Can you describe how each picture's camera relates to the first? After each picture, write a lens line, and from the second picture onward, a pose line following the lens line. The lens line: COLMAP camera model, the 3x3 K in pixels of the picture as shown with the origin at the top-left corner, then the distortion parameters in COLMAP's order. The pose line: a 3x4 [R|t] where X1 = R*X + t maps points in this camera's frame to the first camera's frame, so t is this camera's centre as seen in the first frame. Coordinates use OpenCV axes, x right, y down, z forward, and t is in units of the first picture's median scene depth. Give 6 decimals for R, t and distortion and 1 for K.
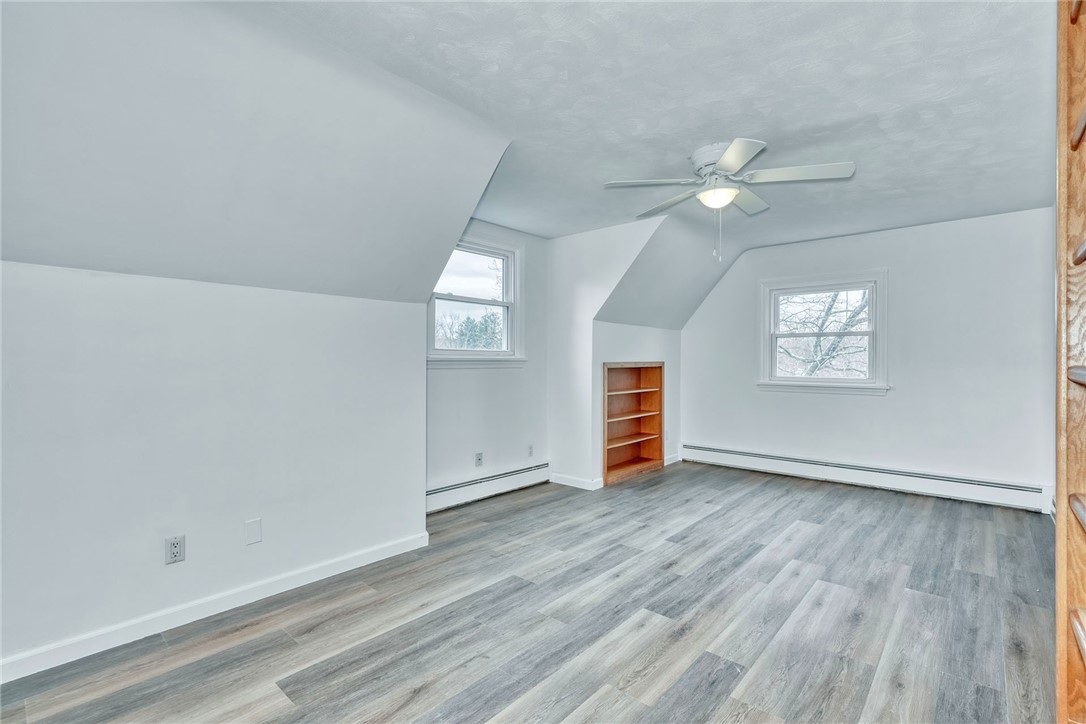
lens RADIAL K [[494.3, 0, 541.8], [0, 494.3, 364.6], [0, 0, 1]] dist [-0.002831, 0.002143]
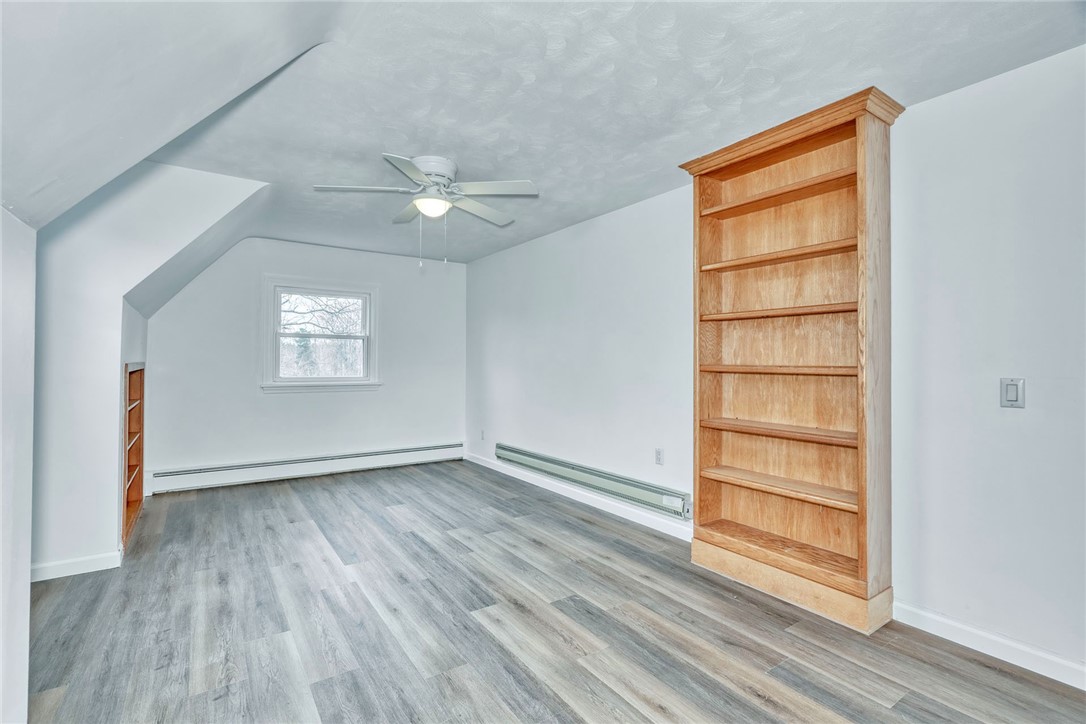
lens RADIAL K [[494.3, 0, 542.8], [0, 494.3, 361.4], [0, 0, 1]] dist [-0.002831, 0.002143]
pose [[0.246535, 0.000253, 0.969134, -0.598026], [0.003947, 0.999991, -0.001265, -0.006957], [-0.969126, 0.004137, 0.246532, 0.508394]]
